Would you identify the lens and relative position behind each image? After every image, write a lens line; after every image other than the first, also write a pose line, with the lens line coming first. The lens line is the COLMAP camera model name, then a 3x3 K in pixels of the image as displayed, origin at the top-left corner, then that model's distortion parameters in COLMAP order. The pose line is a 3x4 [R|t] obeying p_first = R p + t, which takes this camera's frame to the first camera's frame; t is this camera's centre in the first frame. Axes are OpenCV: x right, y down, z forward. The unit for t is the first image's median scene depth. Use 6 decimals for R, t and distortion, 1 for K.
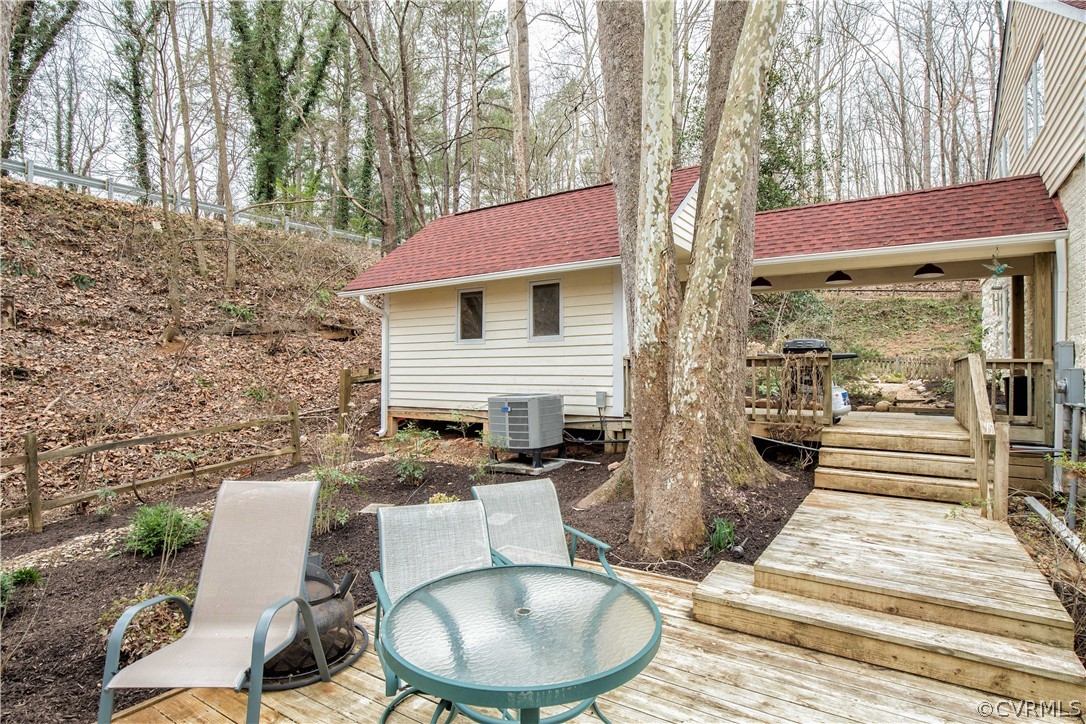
lens RADIAL K [[548.0, 0, 563.3], [0, 548.0, 365.0], [0, 0, 1]] dist [-0.022711, 0.000726]
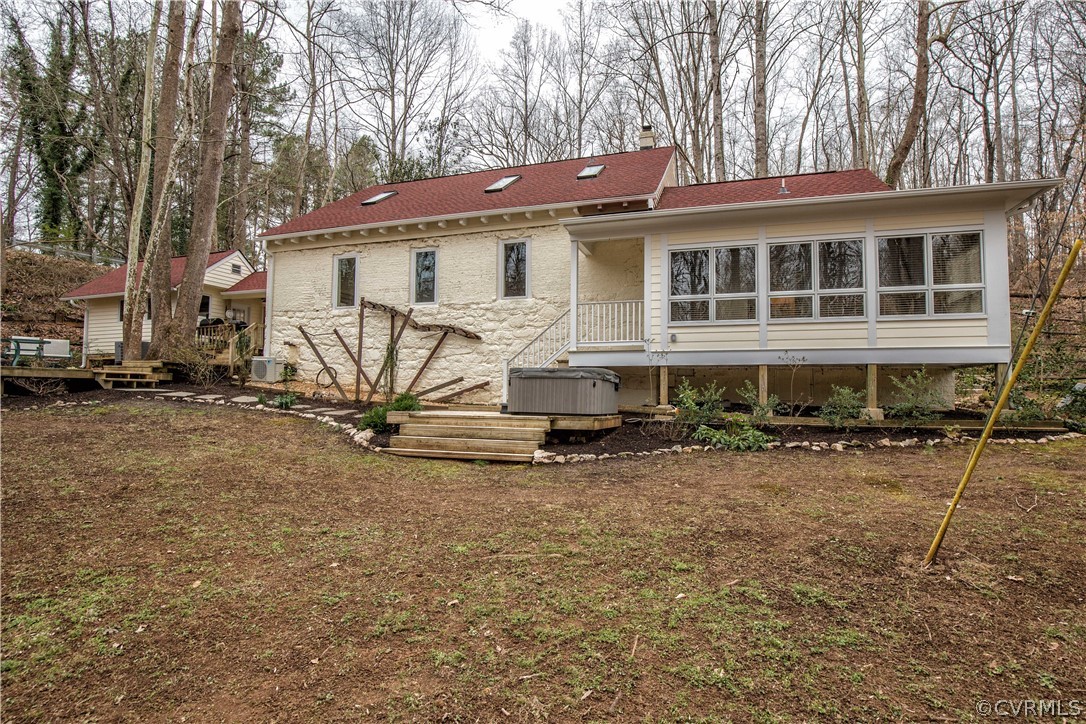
lens RADIAL K [[510.8, 0, 546.9], [0, 510.8, 369.0], [0, 0, 1]] dist [-0.037567, 0.009672]
pose [[0.968177, 0.005846, 0.250199, 0.597880], [-0.000696, 0.999786, -0.020667, 0.113932], [-0.250266, 0.019835, 0.967974, -0.838355]]
